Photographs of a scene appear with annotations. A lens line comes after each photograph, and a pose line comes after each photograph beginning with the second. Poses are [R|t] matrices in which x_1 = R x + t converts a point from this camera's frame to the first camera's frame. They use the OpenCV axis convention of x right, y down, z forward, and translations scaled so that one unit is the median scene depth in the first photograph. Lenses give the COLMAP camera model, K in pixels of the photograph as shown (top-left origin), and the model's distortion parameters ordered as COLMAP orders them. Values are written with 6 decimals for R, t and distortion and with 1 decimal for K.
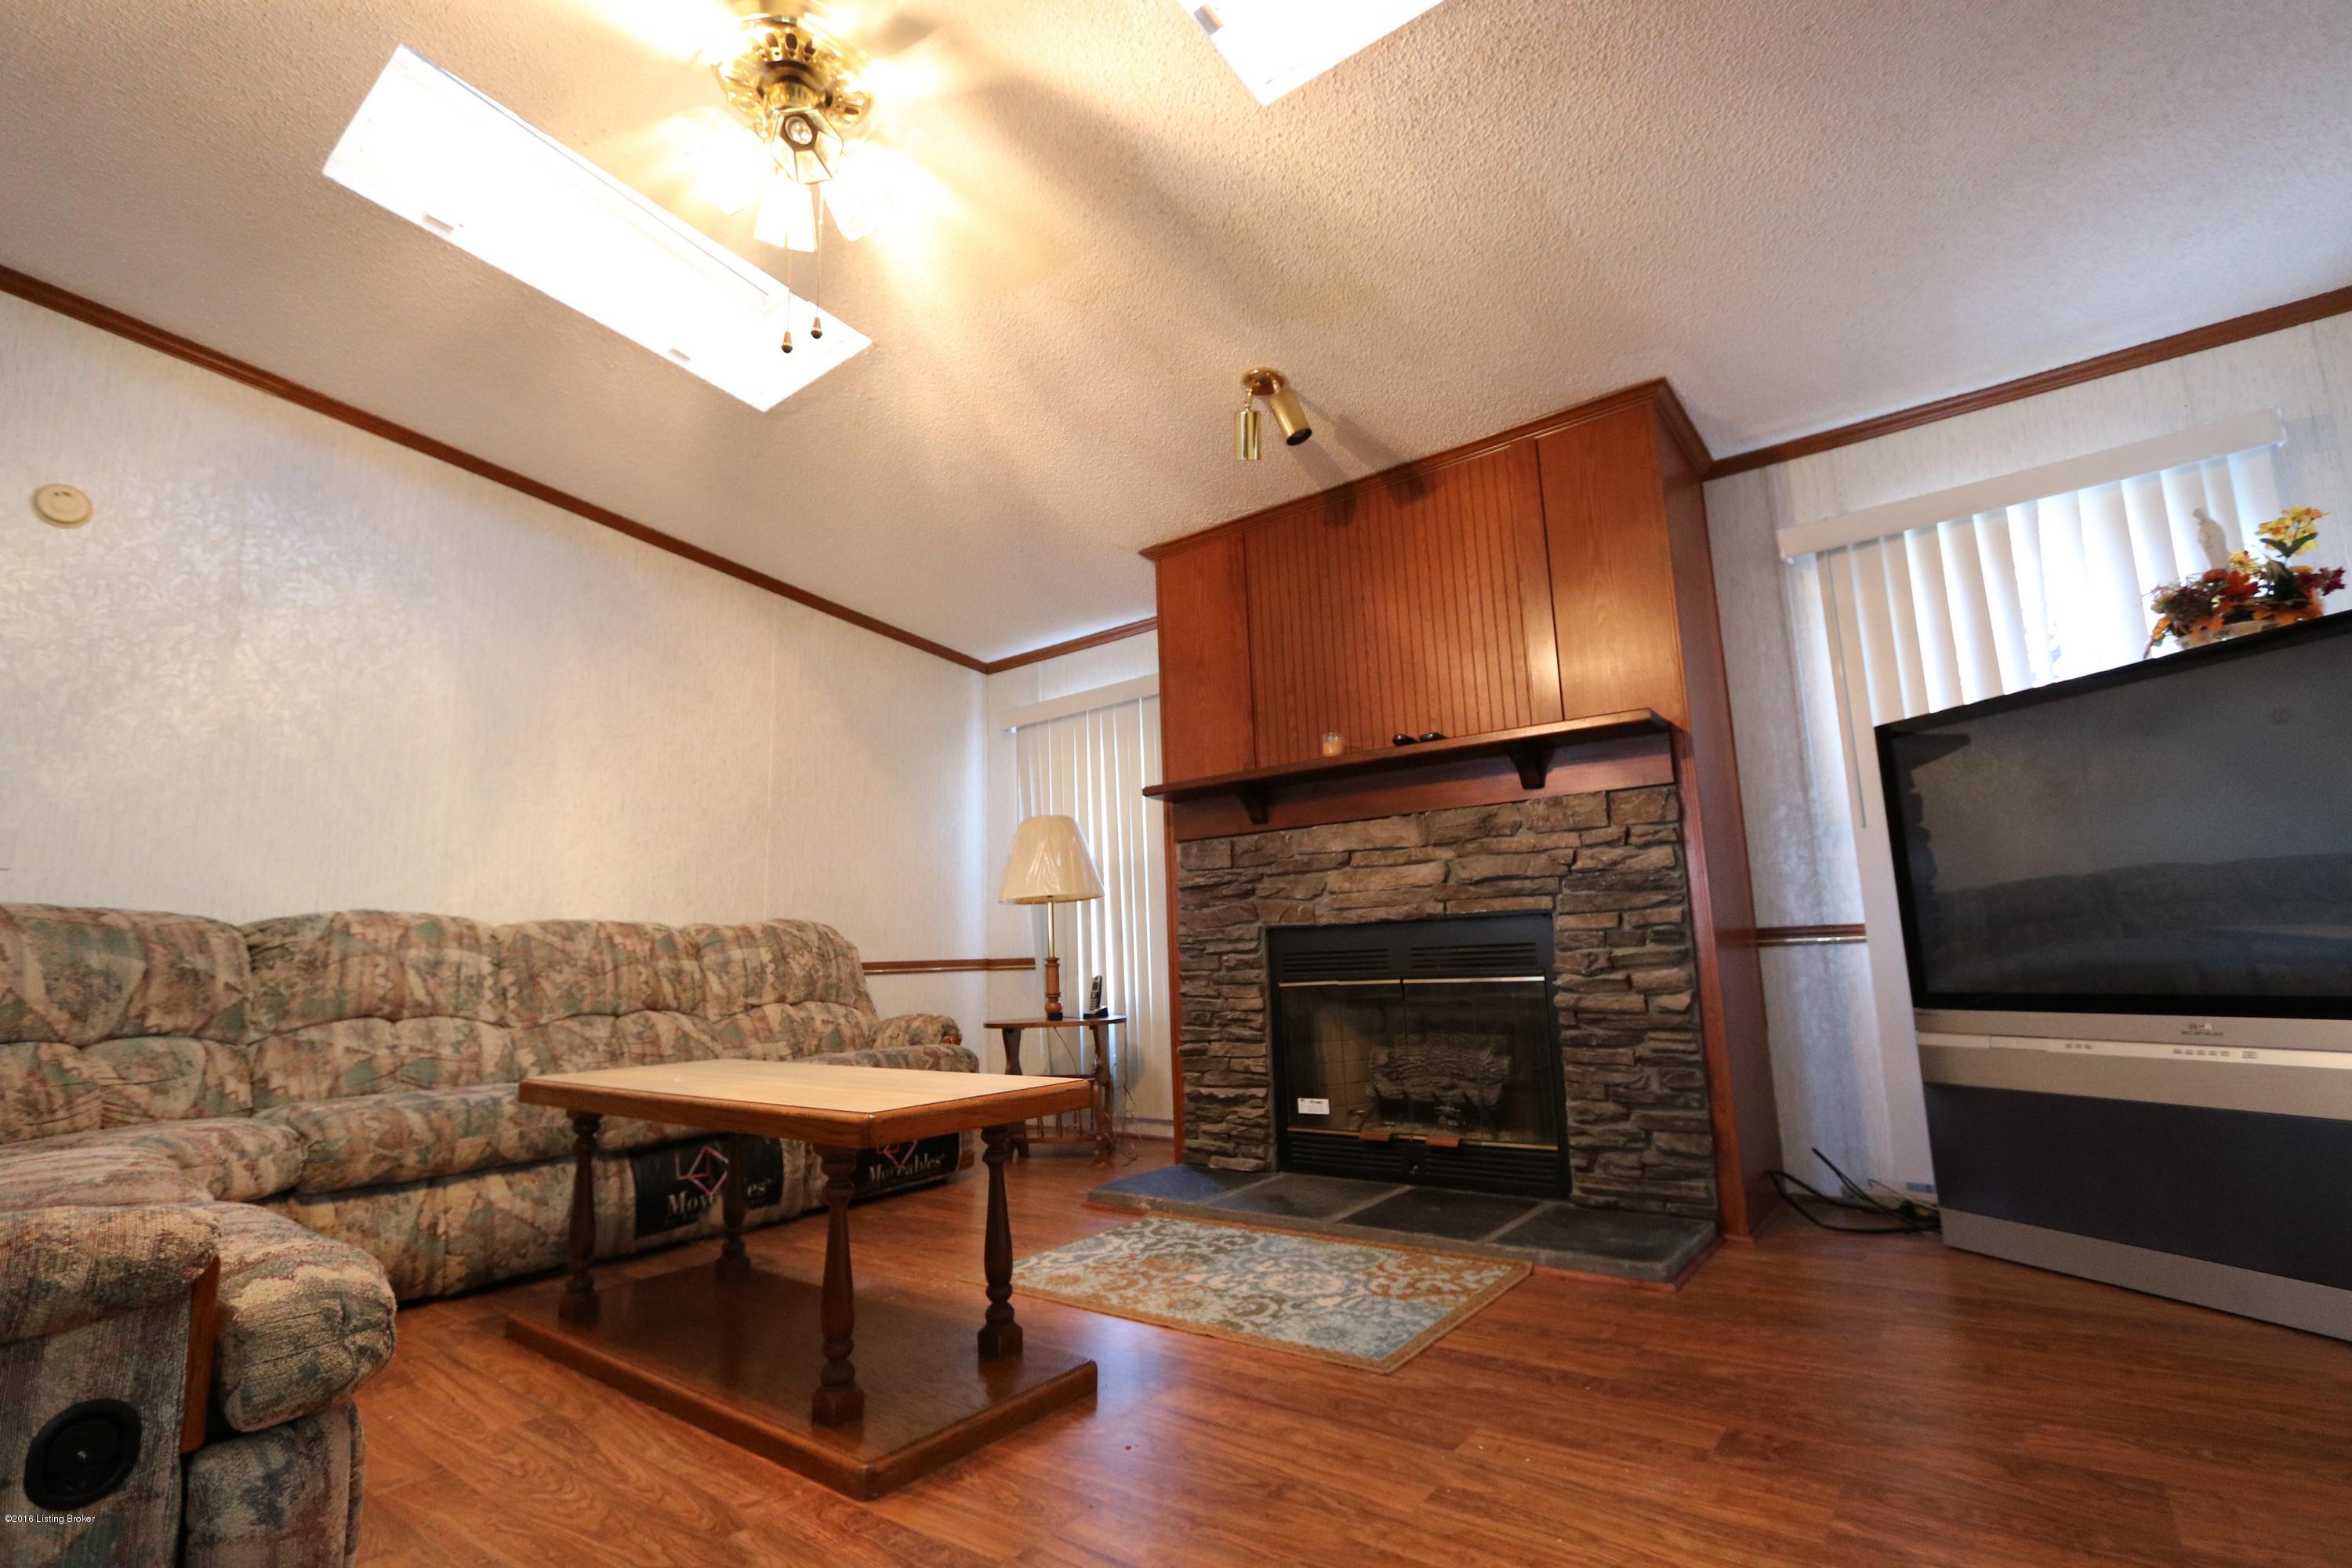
lens RADIAL K [[1074.8, 0, 1176.0], [0, 1074.8, 784.0], [0, 0, 1]] dist [-0.011224, 0.000059]
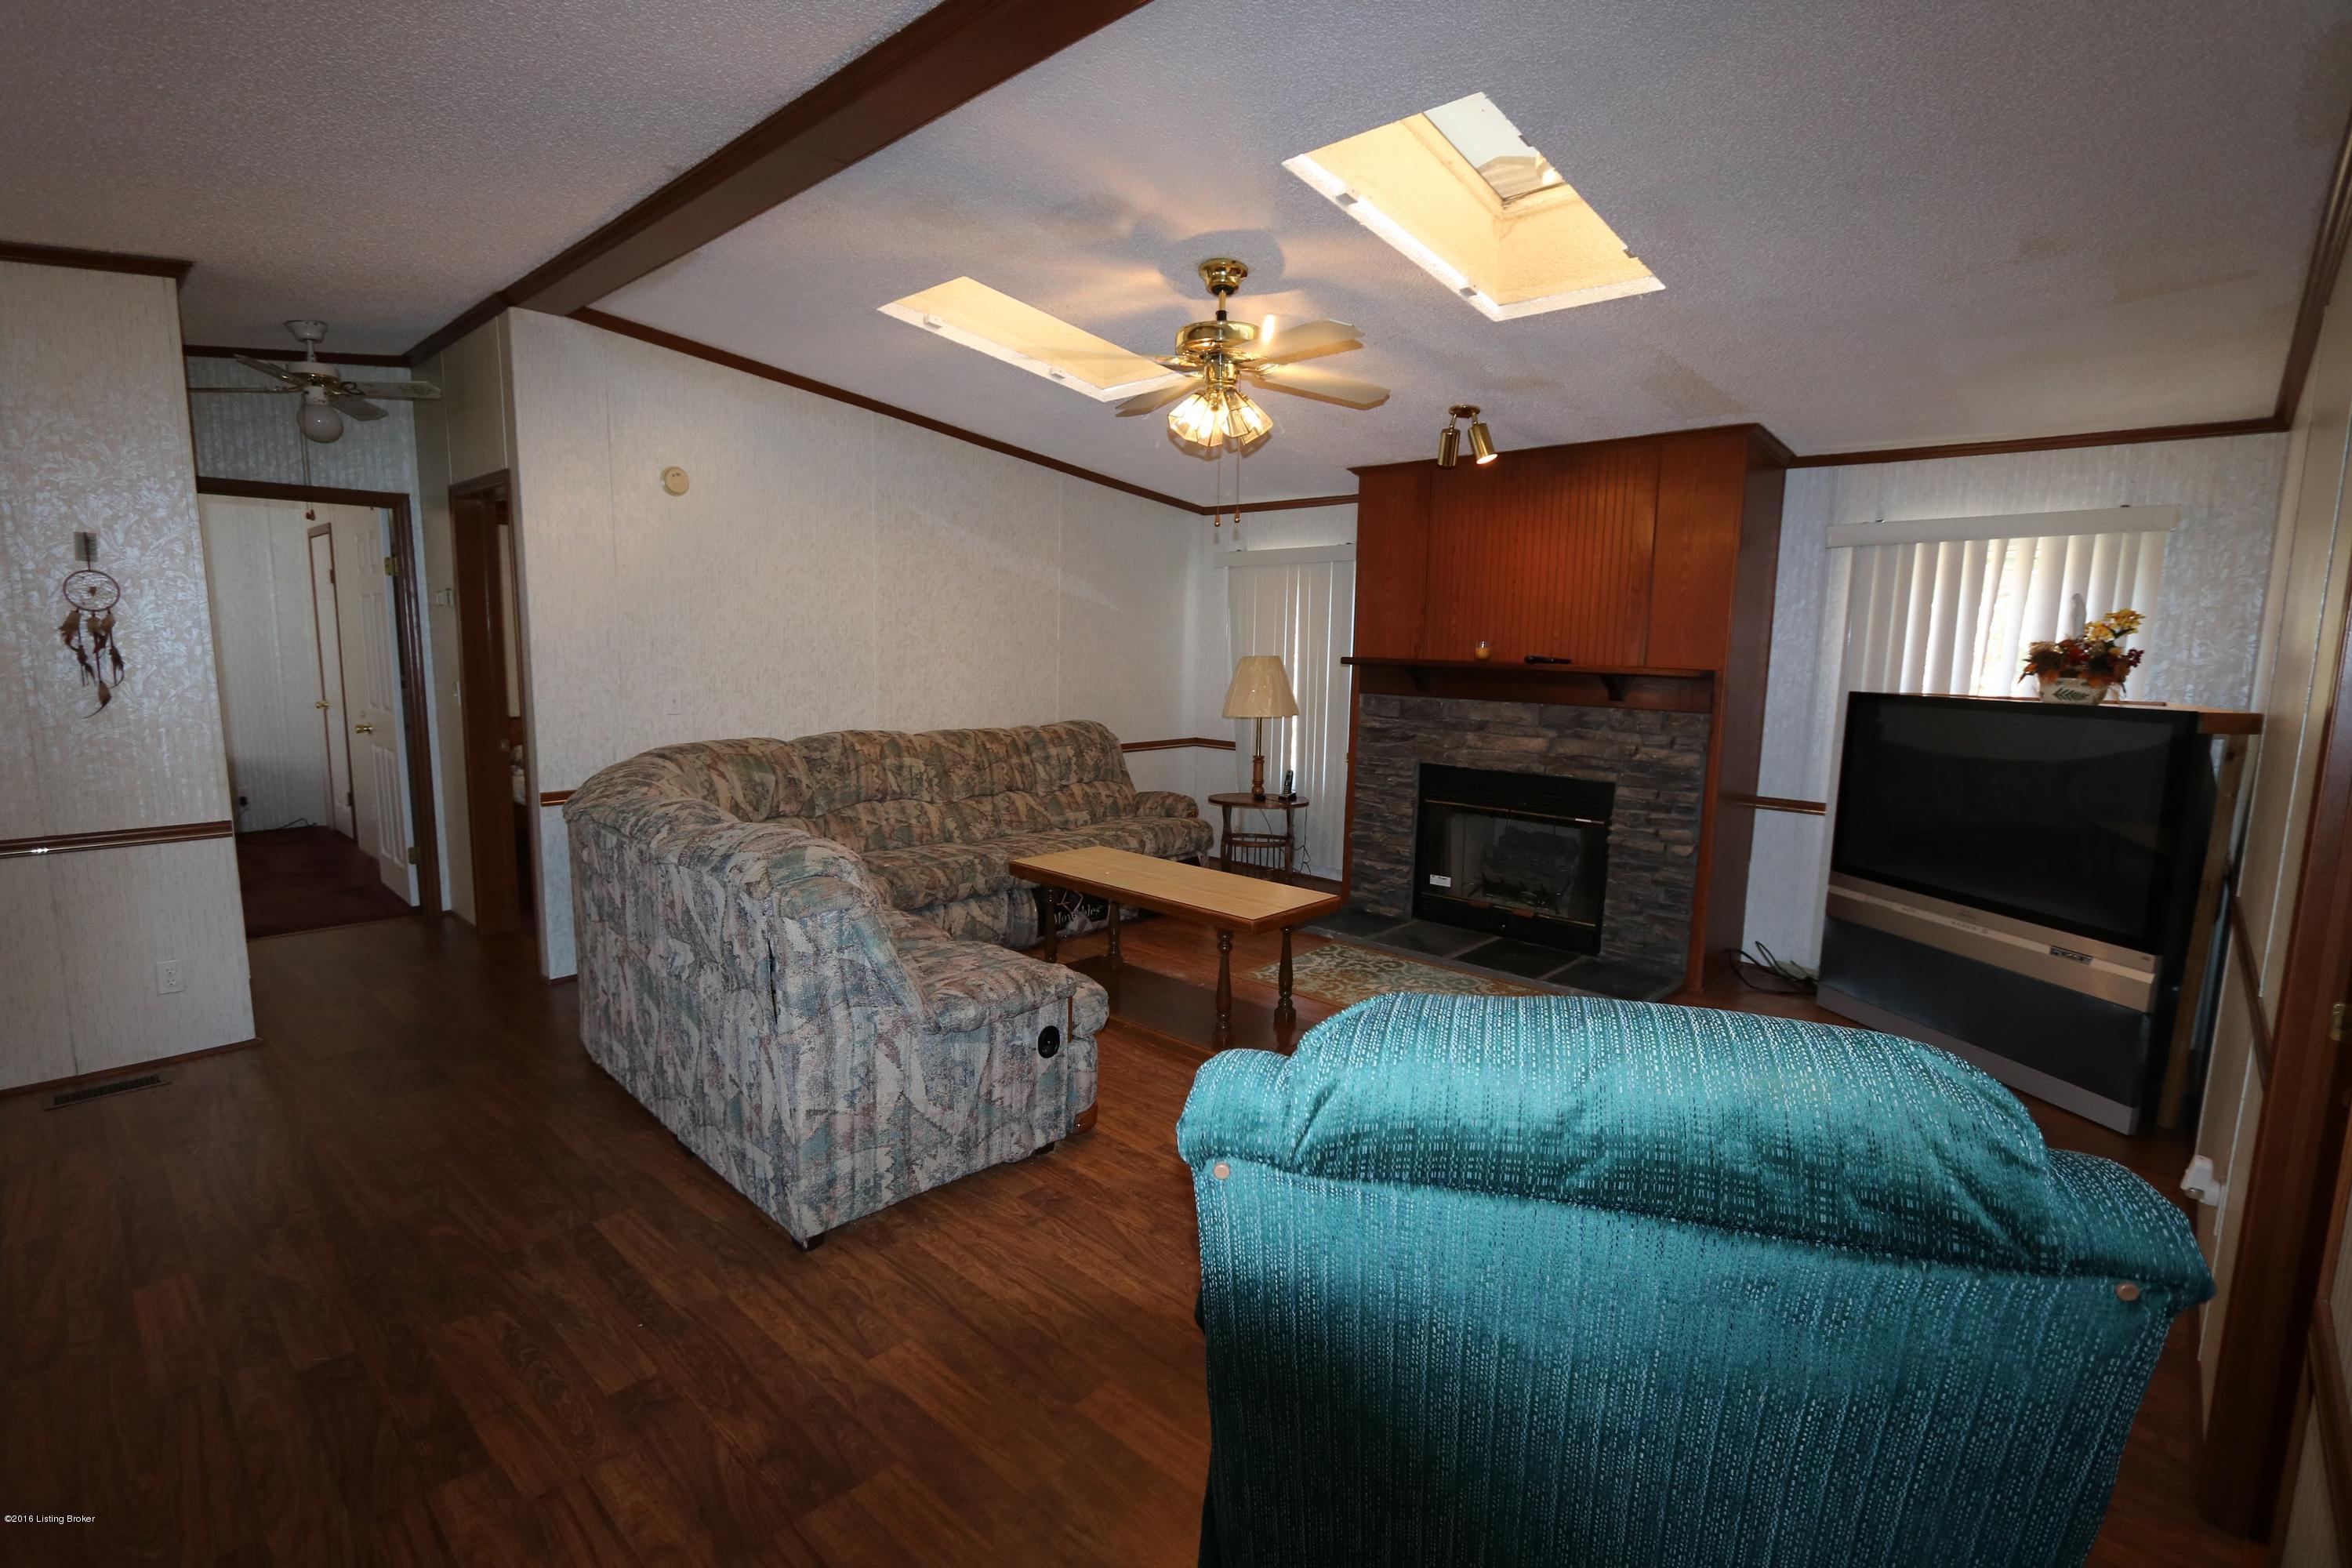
lens RADIAL K [[1103.5, 0, 1176.0], [0, 1103.5, 784.0], [0, 0, 1]] dist [-0.001533, 0.000183]
pose [[0.994714, 0.064432, -0.079956, -0.143012], [-0.037641, 0.953235, 0.299877, -0.317627], [0.095539, -0.295282, 0.950621, -0.539305]]
